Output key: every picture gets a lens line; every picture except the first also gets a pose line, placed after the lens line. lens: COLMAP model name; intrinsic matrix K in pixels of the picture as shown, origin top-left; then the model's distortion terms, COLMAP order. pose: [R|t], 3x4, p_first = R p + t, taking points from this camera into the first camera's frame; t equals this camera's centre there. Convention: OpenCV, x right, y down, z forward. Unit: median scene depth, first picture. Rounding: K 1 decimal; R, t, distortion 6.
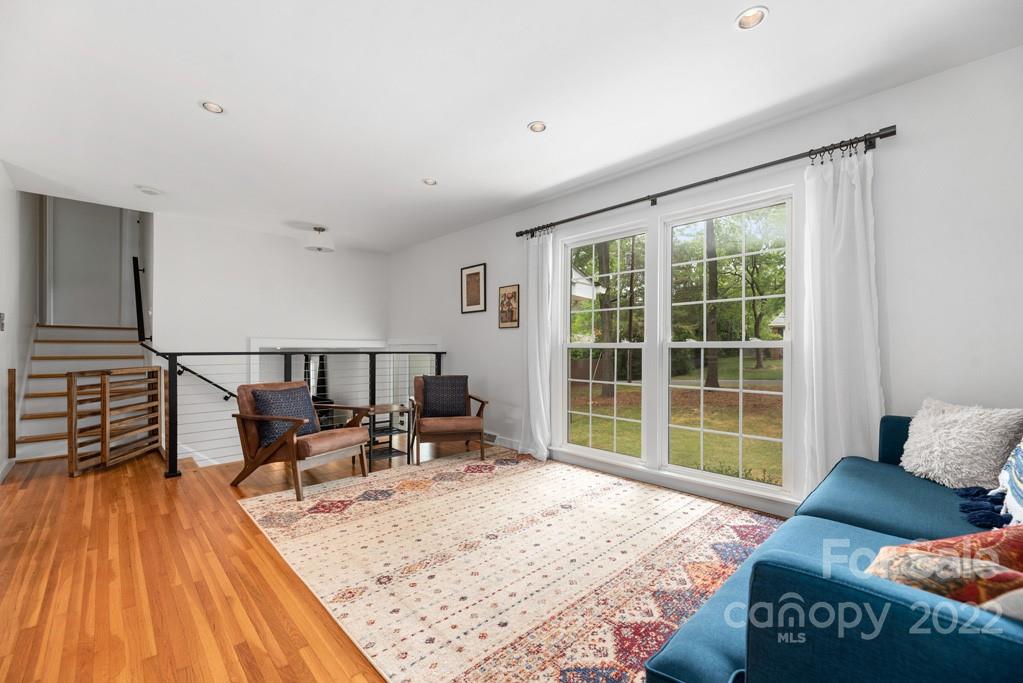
lens RADIAL K [[416.8, 0, 511.8], [0, 416.8, 347.5], [0, 0, 1]] dist [0.000645, -0.000191]
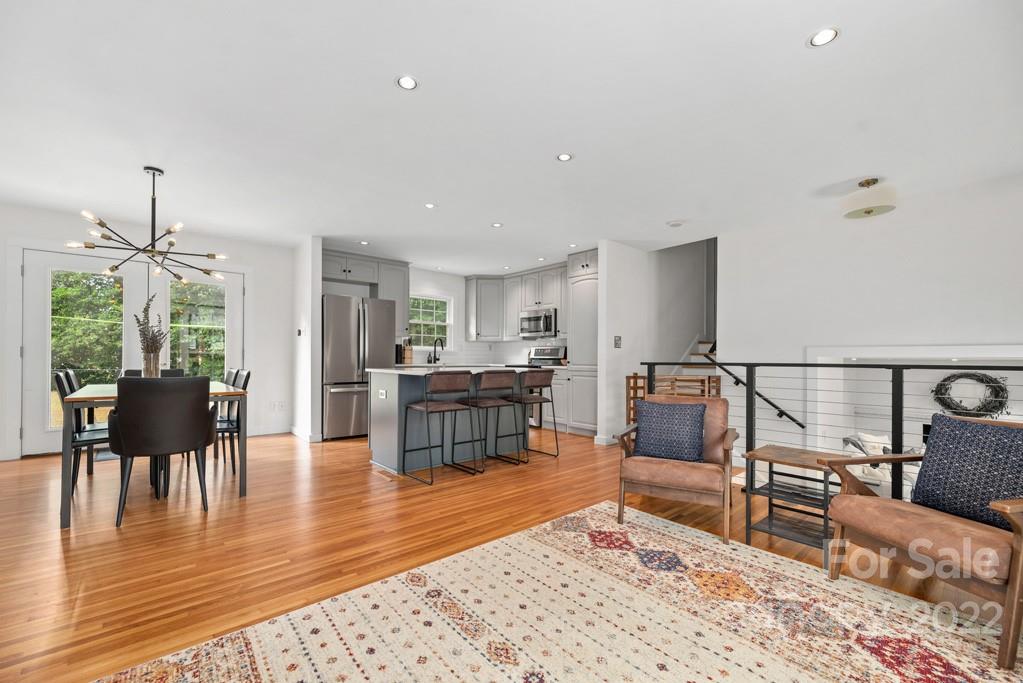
lens RADIAL K [[416.8, 0, 506.6], [0, 416.8, 357.1], [0, 0, 1]] dist [0.000645, -0.000191]
pose [[-0.065155, -0.008647, -0.997838, 0.423455], [0.002034, 0.999959, -0.008798, 0.005900], [0.997873, -0.002603, -0.065135, 0.784443]]
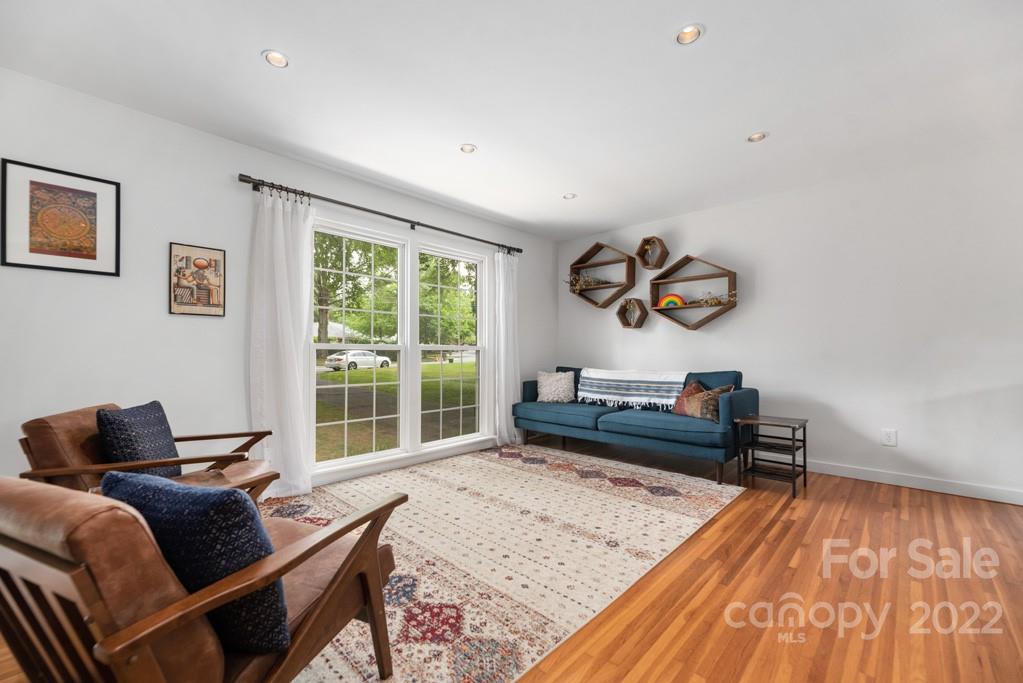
lens RADIAL K [[416.8, 0, 510.8], [0, 416.8, 347.4], [0, 0, 1]] dist [0.000645, -0.000191]
pose [[-0.039289, 0.006704, 0.999205, -0.954853], [-0.009128, 0.999933, -0.007068, -0.000370], [-0.999186, -0.009398, -0.039225, 0.854755]]
